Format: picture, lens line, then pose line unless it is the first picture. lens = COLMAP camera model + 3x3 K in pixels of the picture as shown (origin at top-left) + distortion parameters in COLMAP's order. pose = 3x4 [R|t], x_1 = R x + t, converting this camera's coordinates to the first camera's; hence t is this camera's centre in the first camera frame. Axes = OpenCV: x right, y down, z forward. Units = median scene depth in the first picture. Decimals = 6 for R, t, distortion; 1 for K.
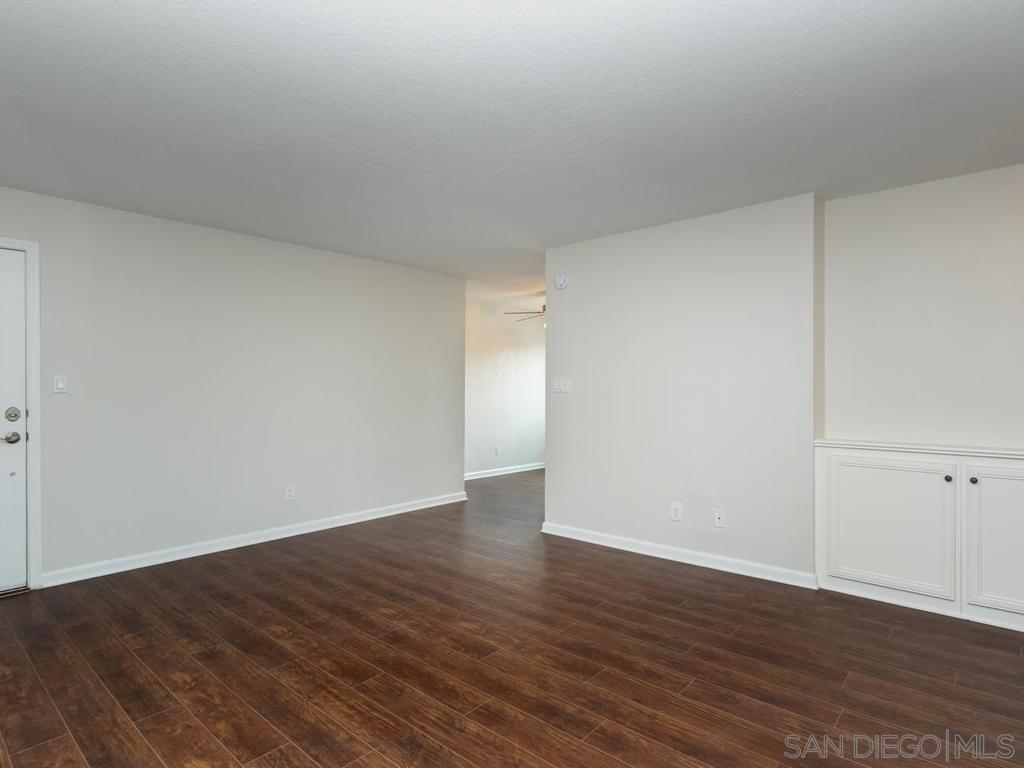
lens RADIAL K [[558.6, 0, 512.5], [0, 558.6, 385.4], [0, 0, 1]] dist [-0.001381, 0.000737]
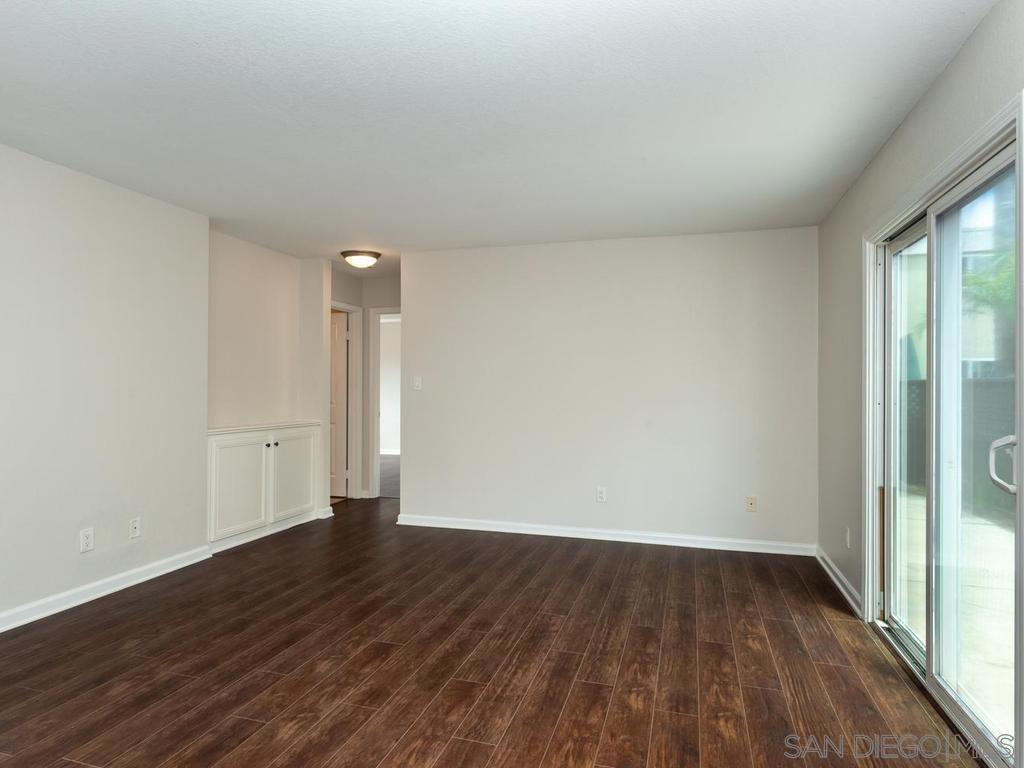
lens RADIAL K [[605.5, 0, 504.9], [0, 605.5, 384.6], [0, 0, 1]] dist [0.000029, -0.002085]
pose [[-0.410056, 0.003015, 0.912055, -1.099029], [-0.008663, 0.999937, -0.007200, 0.007505], [-0.912019, -0.010853, -0.410004, 1.207581]]
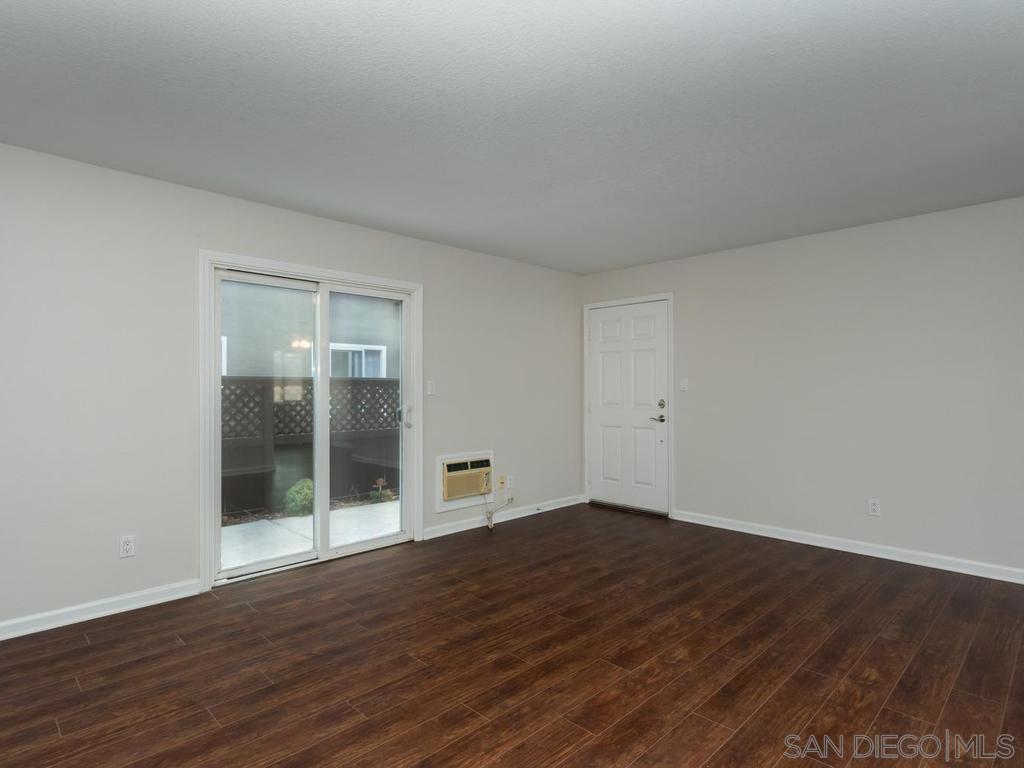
lens RADIAL K [[558.6, 0, 517.1], [0, 558.6, 386.5], [0, 0, 1]] dist [-0.001381, 0.000737]
pose [[-0.059875, 0.001925, -0.998204, 0.887243], [0.003043, 0.999994, 0.001745, -0.001804], [0.998201, -0.002933, -0.059880, 0.846066]]
